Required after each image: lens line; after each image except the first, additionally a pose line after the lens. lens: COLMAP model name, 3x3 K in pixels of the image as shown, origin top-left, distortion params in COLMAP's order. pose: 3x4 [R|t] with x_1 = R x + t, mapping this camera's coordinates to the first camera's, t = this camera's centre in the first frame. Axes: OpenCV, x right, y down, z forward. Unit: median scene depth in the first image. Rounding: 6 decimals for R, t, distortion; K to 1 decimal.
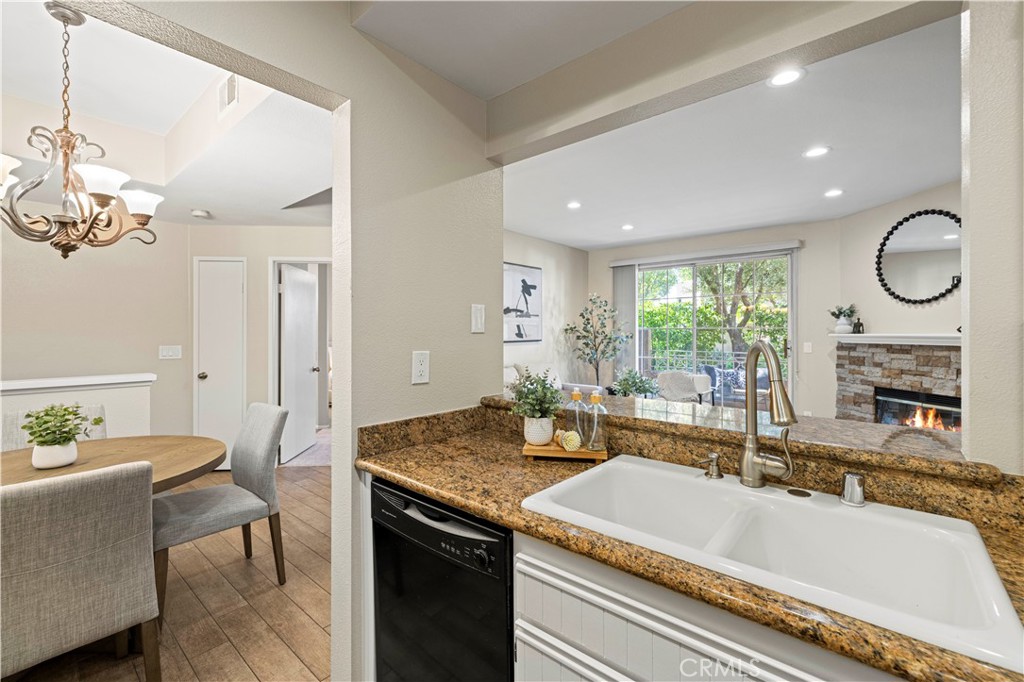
lens RADIAL K [[438.5, 0, 509.4], [0, 438.5, 332.3], [0, 0, 1]] dist [0.003509, -0.000555]
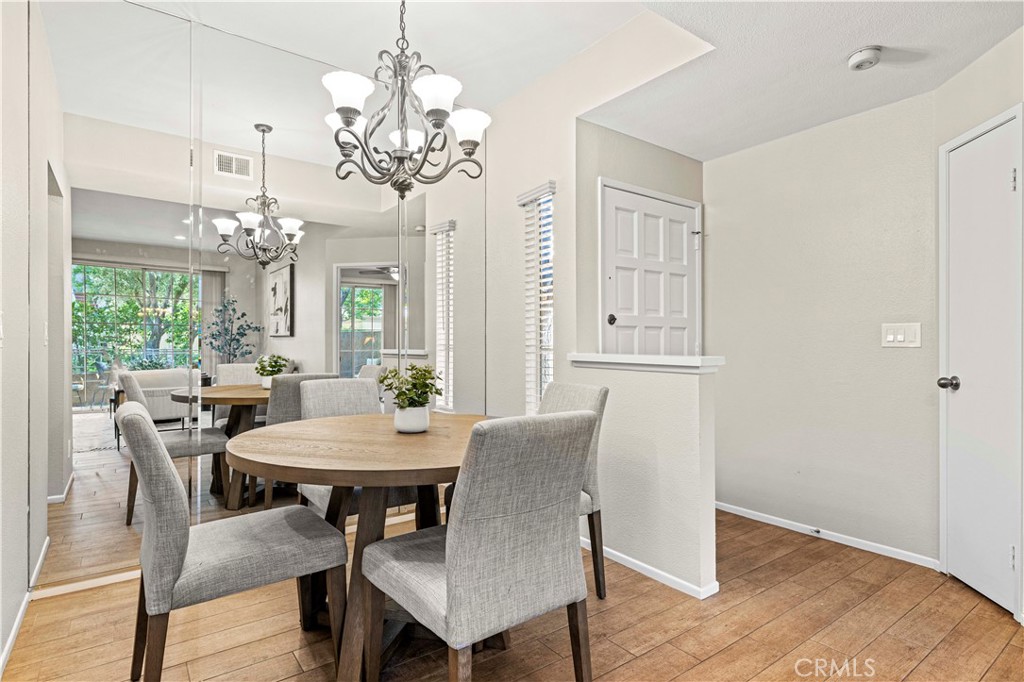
lens RADIAL K [[526.5, 0, 505.2], [0, 526.5, 337.4], [0, 0, 1]] dist [-0.021316, 0.000574]
pose [[-0.229347, -0.011050, -0.973282, -0.009933], [-0.002984, 0.999939, -0.010649, 0.045626], [0.973340, 0.000462, -0.229366, 0.540428]]
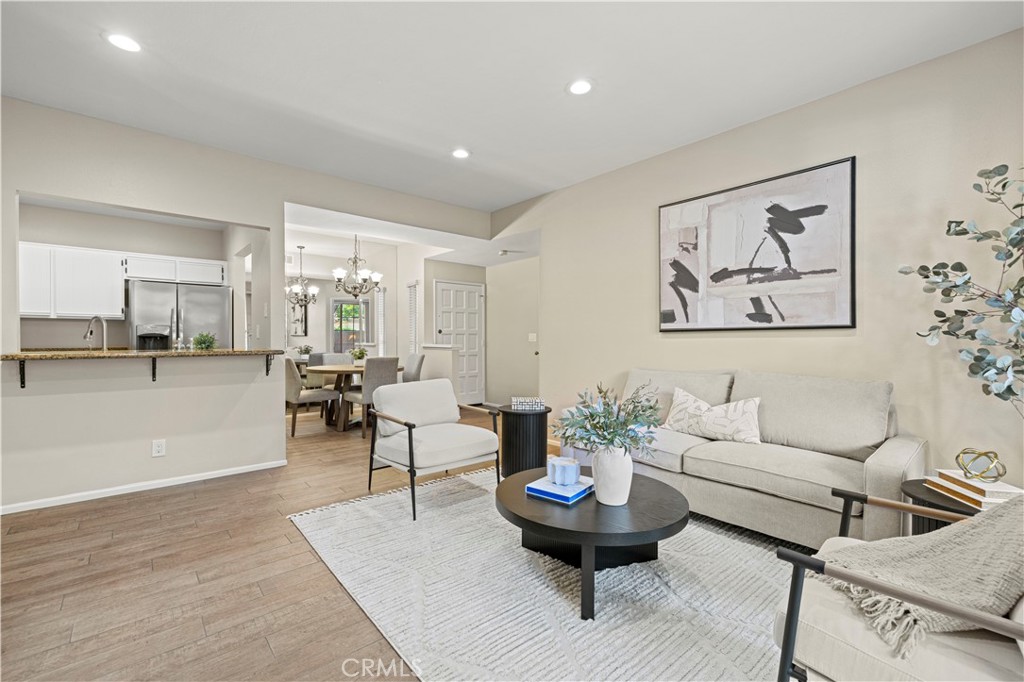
lens RADIAL K [[438.5, 0, 506.9], [0, 438.5, 340.4], [0, 0, 1]] dist [0.003509, -0.000555]
pose [[-0.151735, 0.005023, -0.988408, 0.693012], [-0.002014, 0.999983, 0.005391, 0.037962], [0.988419, 0.002809, -0.151722, 0.936336]]
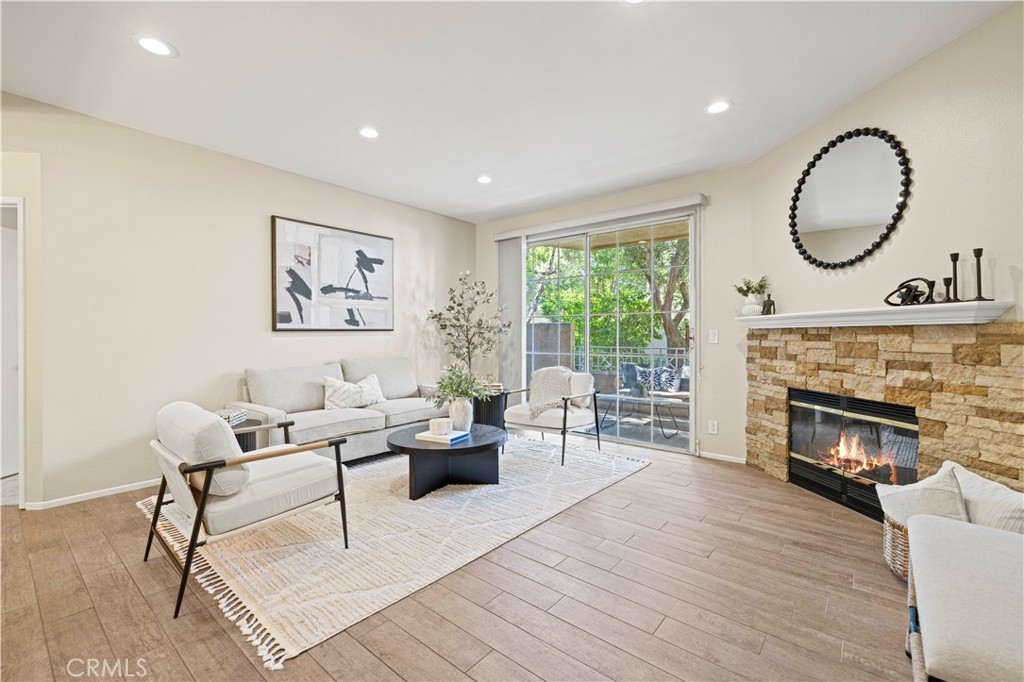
lens RADIAL K [[438.5, 0, 509.1], [0, 438.5, 337.0], [0, 0, 1]] dist [0.003509, -0.000555]
pose [[0.999847, -0.000468, 0.017508, 0.339946], [0.000394, 0.999991, 0.004225, 0.034868], [-0.017510, -0.004218, 0.999838, 0.268703]]
